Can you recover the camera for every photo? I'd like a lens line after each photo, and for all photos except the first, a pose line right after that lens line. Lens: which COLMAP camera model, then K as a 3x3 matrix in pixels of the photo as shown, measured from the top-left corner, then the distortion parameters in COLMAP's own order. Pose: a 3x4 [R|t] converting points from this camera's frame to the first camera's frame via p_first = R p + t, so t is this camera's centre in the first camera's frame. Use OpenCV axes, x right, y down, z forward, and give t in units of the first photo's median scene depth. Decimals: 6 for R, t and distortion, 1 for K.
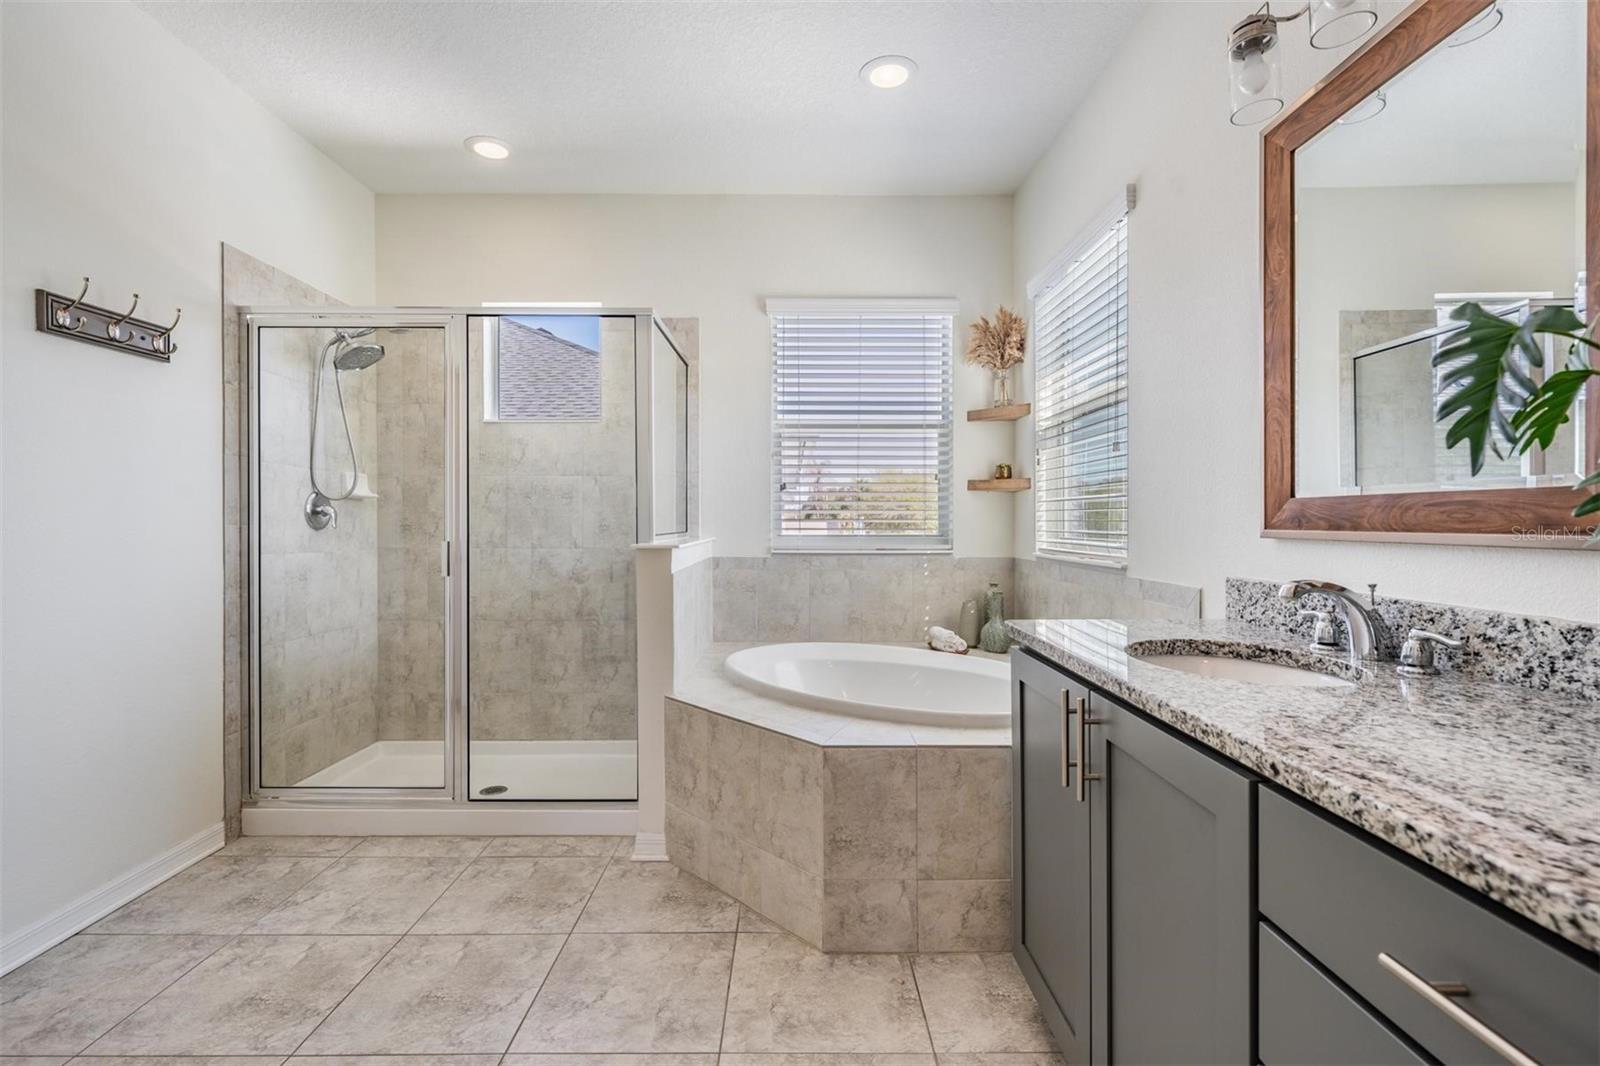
lens RADIAL K [[719.3, 0, 800.6], [0, 719.3, 526.3], [0, 0, 1]] dist [0.000006, -0.000207]
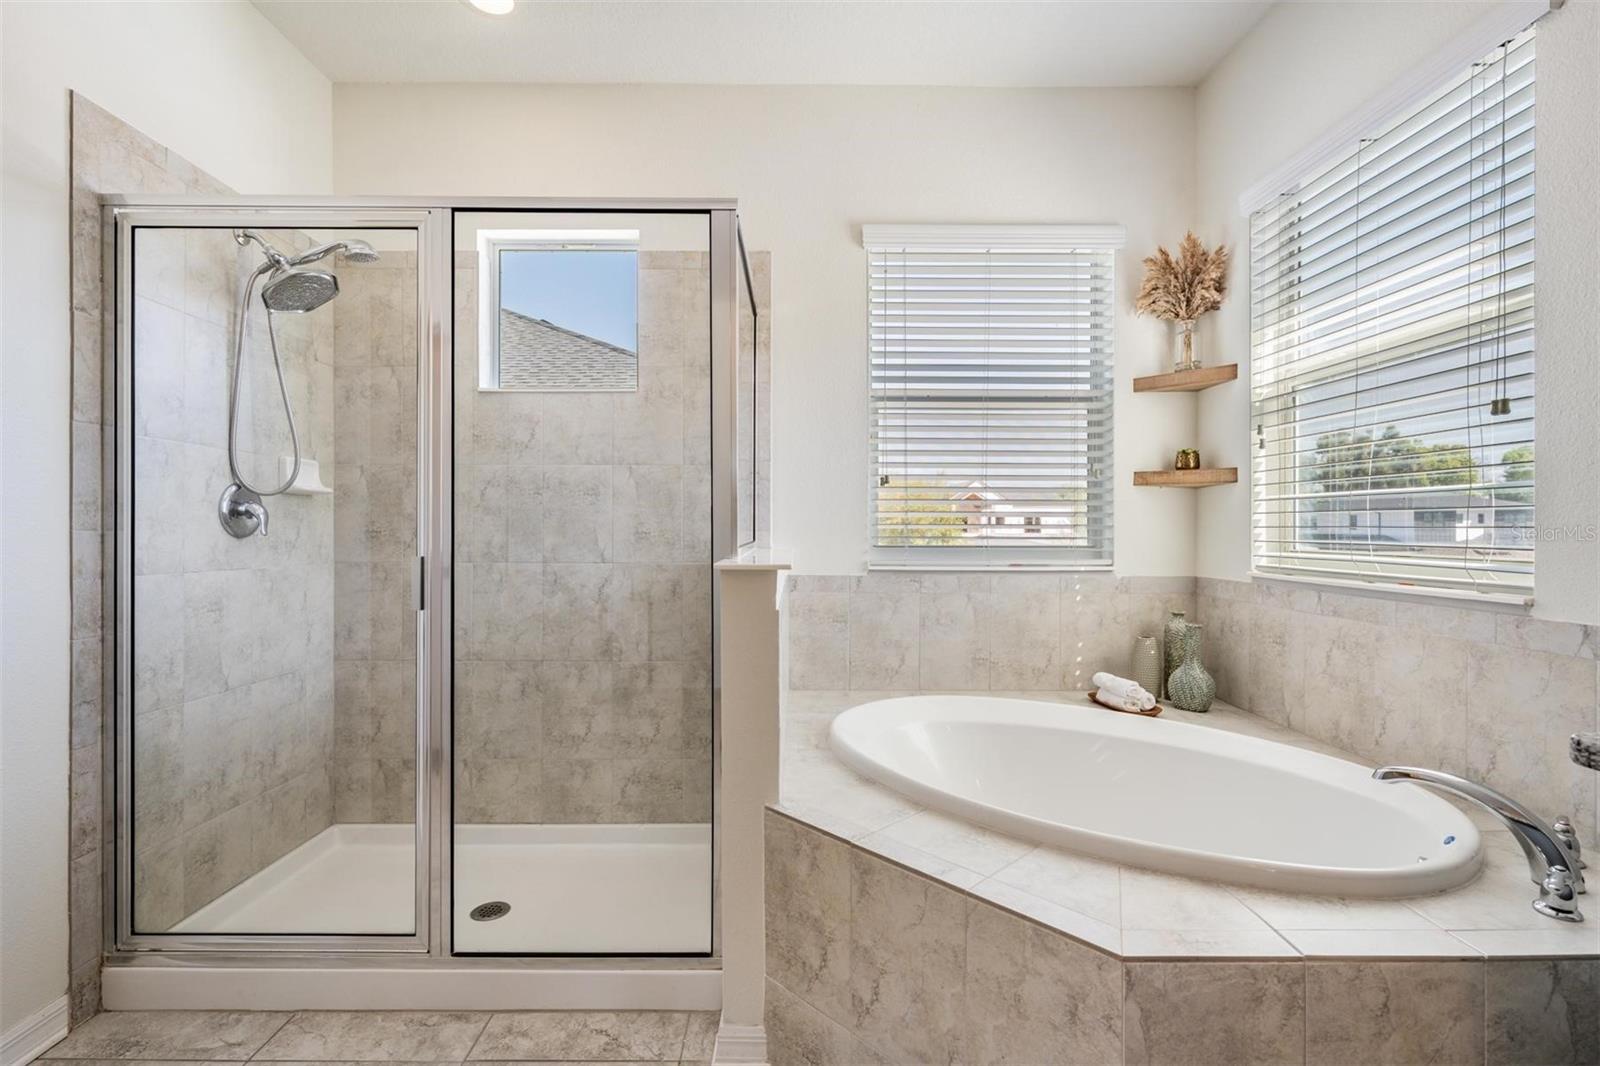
lens RADIAL K [[719.3, 0, 797.8], [0, 719.3, 530.0], [0, 0, 1]] dist [0.000006, -0.000207]
pose [[0.999998, 0.001689, -0.000504, -0.127189], [-0.001691, 0.999991, -0.003901, -0.000758], [0.000497, 0.003902, 0.999992, 0.296673]]
